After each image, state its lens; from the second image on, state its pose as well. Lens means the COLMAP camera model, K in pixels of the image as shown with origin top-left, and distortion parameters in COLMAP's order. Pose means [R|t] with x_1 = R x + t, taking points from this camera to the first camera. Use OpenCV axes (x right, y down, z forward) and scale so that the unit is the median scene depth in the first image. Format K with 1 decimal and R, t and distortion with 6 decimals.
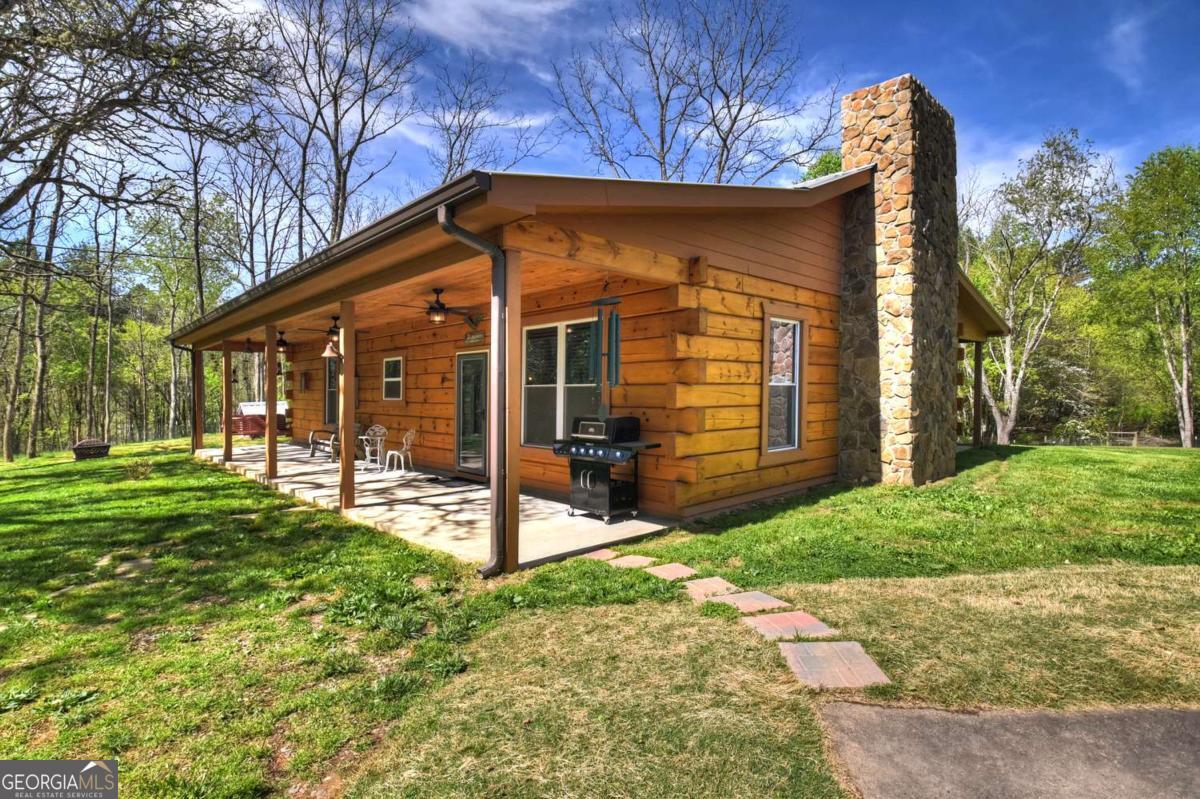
lens RADIAL K [[586.4, 0, 600.0], [0, 586.4, 399.5], [0, 0, 1]] dist [0.022772, -0.034909]
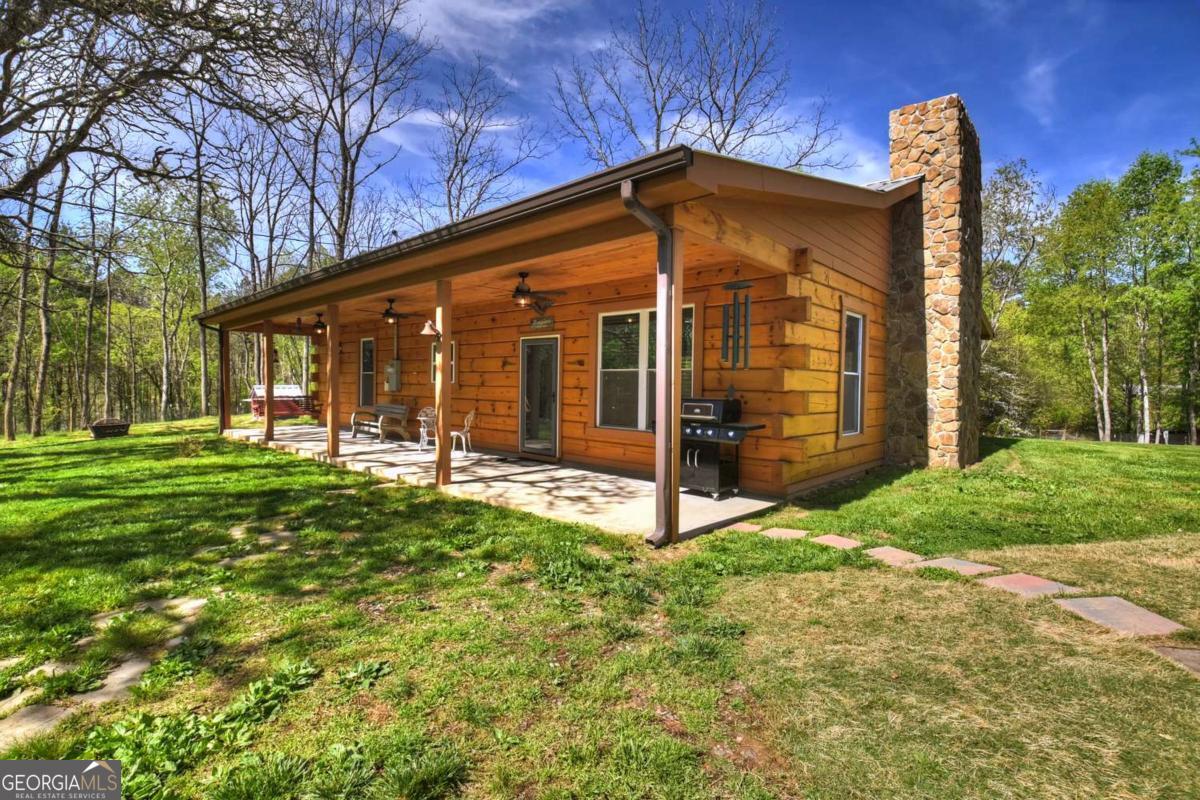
lens RADIAL K [[549.5, 0, 600.0], [0, 549.5, 400.0], [0, 0, 1]] dist [0.011987, -0.024487]
pose [[0.996566, 0.020552, 0.080209, -0.216158], [-0.021298, 0.999737, 0.008453, 0.022790], [-0.080014, -0.010132, 0.996742, 0.032157]]
